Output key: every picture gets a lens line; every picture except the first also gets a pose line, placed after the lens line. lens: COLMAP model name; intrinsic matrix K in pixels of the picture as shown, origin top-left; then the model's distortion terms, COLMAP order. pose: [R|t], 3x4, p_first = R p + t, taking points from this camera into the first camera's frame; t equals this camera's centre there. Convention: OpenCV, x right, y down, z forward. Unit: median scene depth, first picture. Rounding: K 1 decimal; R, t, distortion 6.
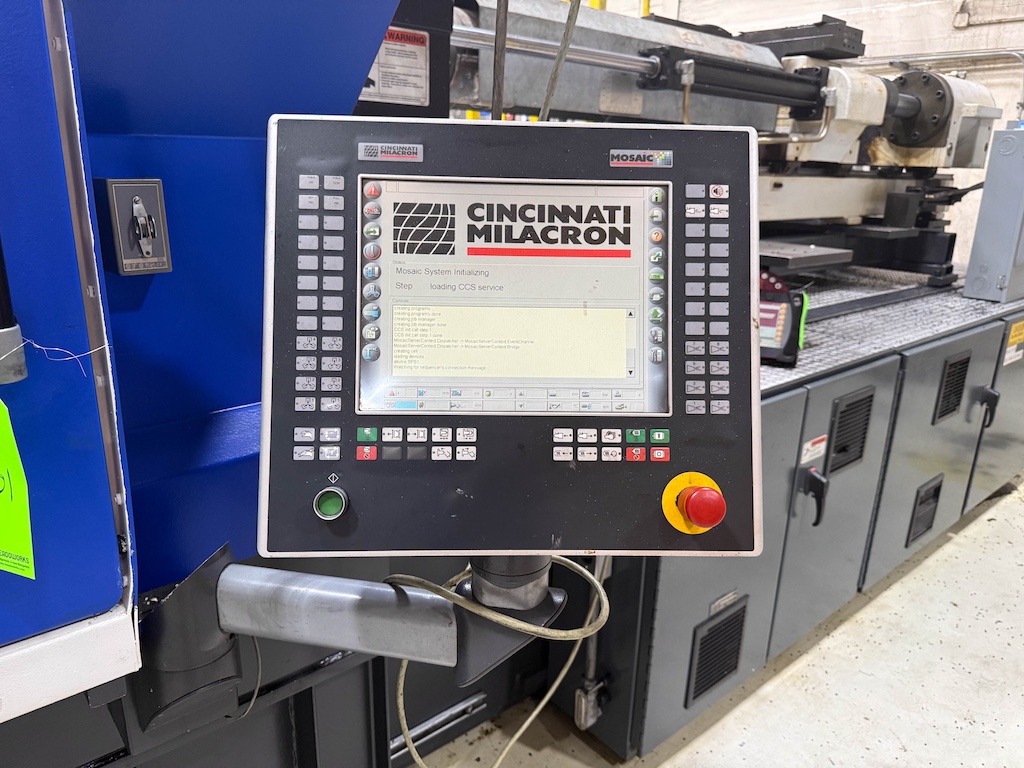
lens RADIAL K [[727.5, 0, 512.0], [0, 727.5, 384.0], [0, 0, 1]] dist [-0.002194, -0.001978]
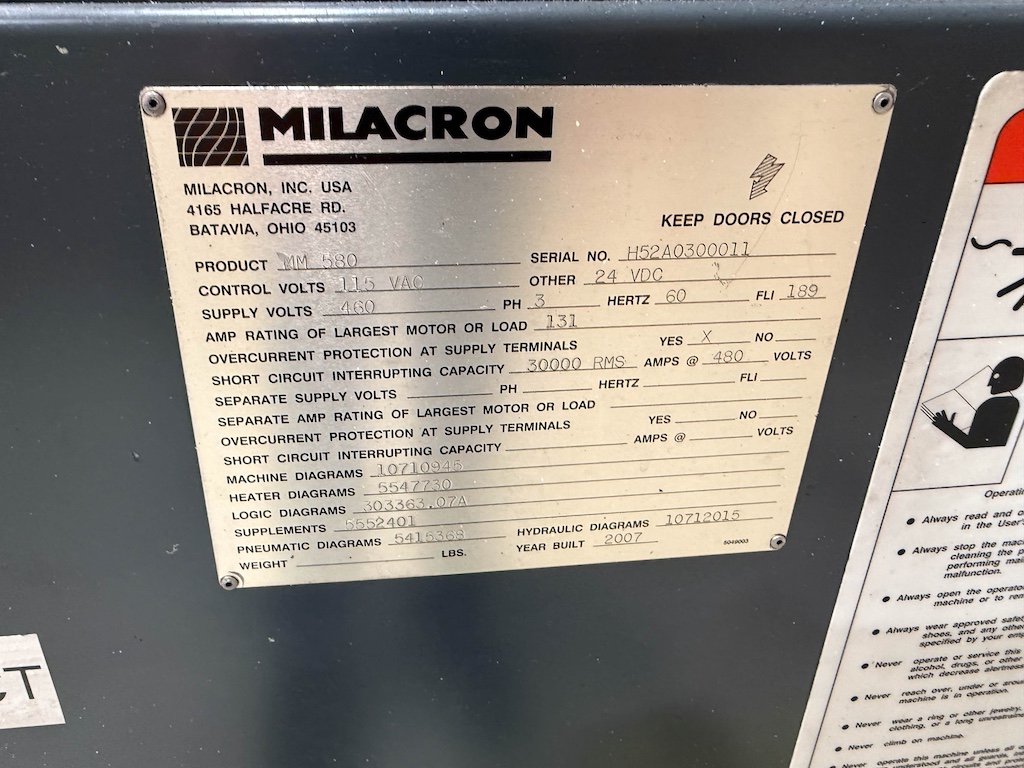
lens RADIAL K [[711.9, 0, 512.0], [0, 711.9, 384.0], [0, 0, 1]] dist [-0.004334, -0.001382]
pose [[0.965616, -0.104335, 0.238118, -0.025109], [0.073093, 0.987943, 0.136479, -0.071087], [-0.249486, -0.114382, 0.961599, 0.407228]]
